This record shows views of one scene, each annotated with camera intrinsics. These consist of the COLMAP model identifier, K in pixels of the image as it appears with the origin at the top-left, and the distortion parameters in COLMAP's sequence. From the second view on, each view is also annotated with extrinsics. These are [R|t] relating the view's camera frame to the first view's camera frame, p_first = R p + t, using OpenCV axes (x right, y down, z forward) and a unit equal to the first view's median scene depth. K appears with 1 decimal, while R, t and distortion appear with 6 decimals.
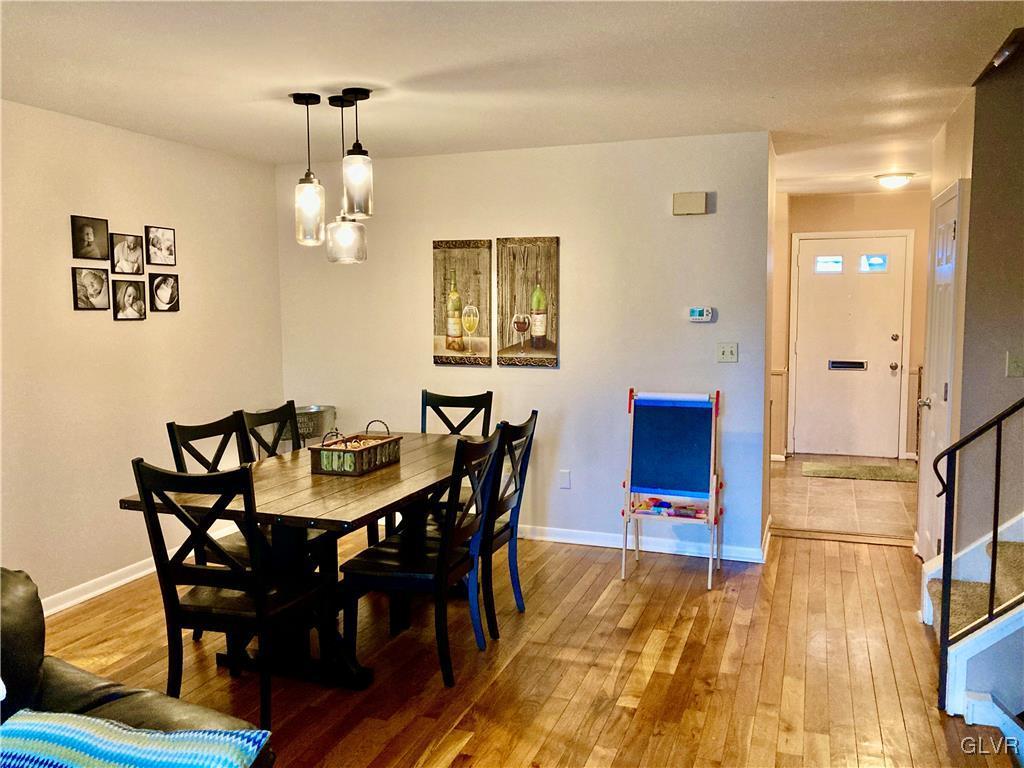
lens RADIAL K [[849.7, 0, 518.6], [0, 849.7, 381.6], [0, 0, 1]] dist [0.037622, -0.031554]
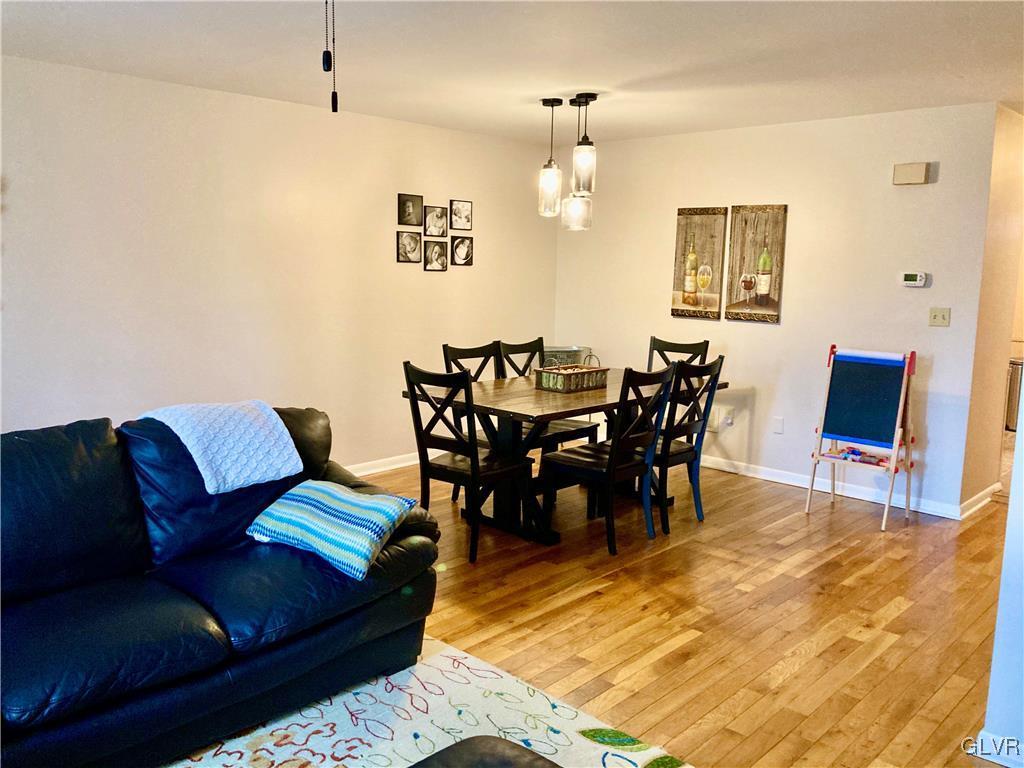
lens RADIAL K [[849.7, 0, 504.7], [0, 849.7, 385.4], [0, 0, 1]] dist [0.037622, -0.031554]
pose [[0.912649, 0.081457, -0.400545, 0.212285], [-0.060375, 0.996057, 0.064996, 0.015875], [0.404260, -0.035136, 0.913969, -0.203770]]
